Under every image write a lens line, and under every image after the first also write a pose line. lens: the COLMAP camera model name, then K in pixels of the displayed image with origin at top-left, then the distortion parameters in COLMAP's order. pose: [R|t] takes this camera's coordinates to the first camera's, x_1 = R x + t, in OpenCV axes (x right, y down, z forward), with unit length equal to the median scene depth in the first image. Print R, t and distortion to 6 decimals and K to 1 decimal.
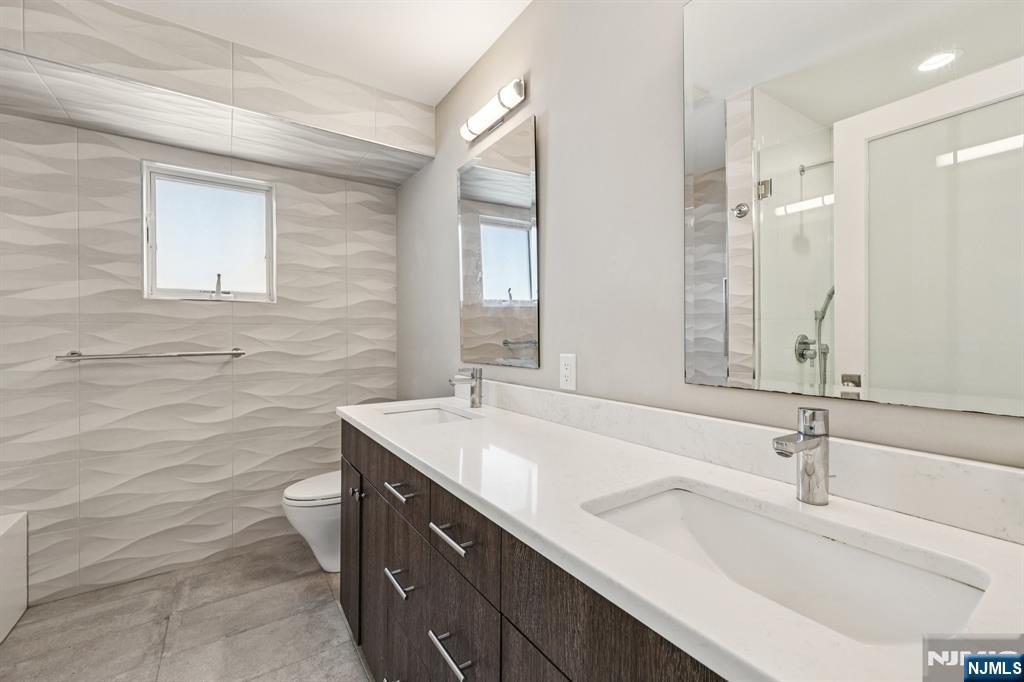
lens RADIAL K [[432.8, 0, 507.8], [0, 432.8, 342.2], [0, 0, 1]] dist [0.006622, -0.000634]
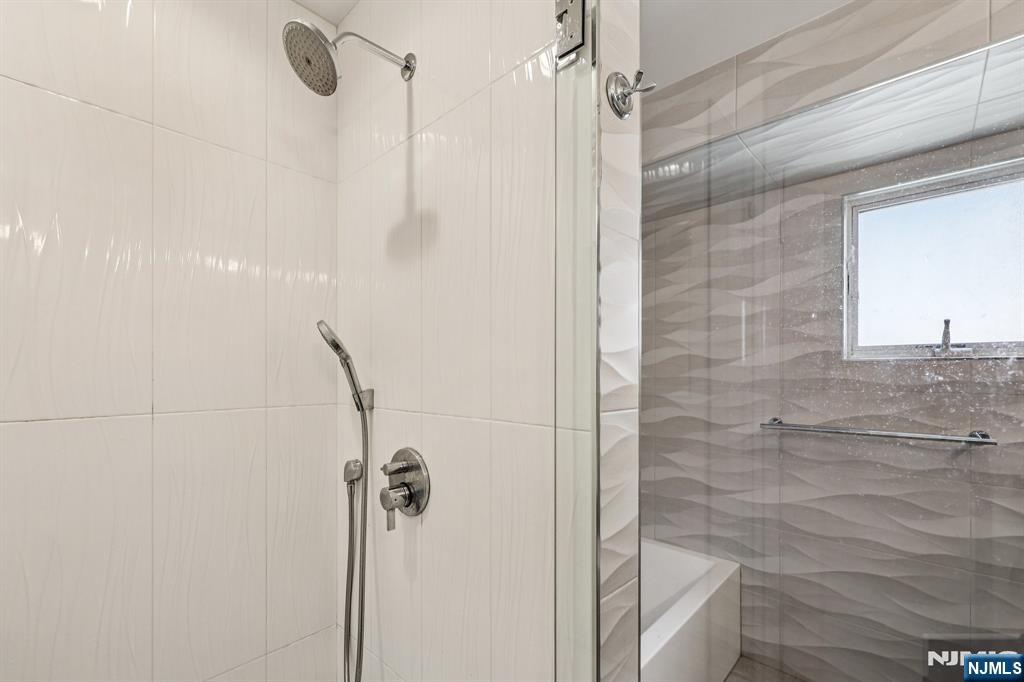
lens RADIAL K [[432.8, 0, 527.6], [0, 432.8, 367.3], [0, 0, 1]] dist [0.006622, -0.000634]
pose [[0.250495, 0.003991, -0.968110, -0.181949], [-0.002328, 0.999991, 0.003520, -0.091316], [0.968115, 0.001372, 0.250502, 0.204259]]
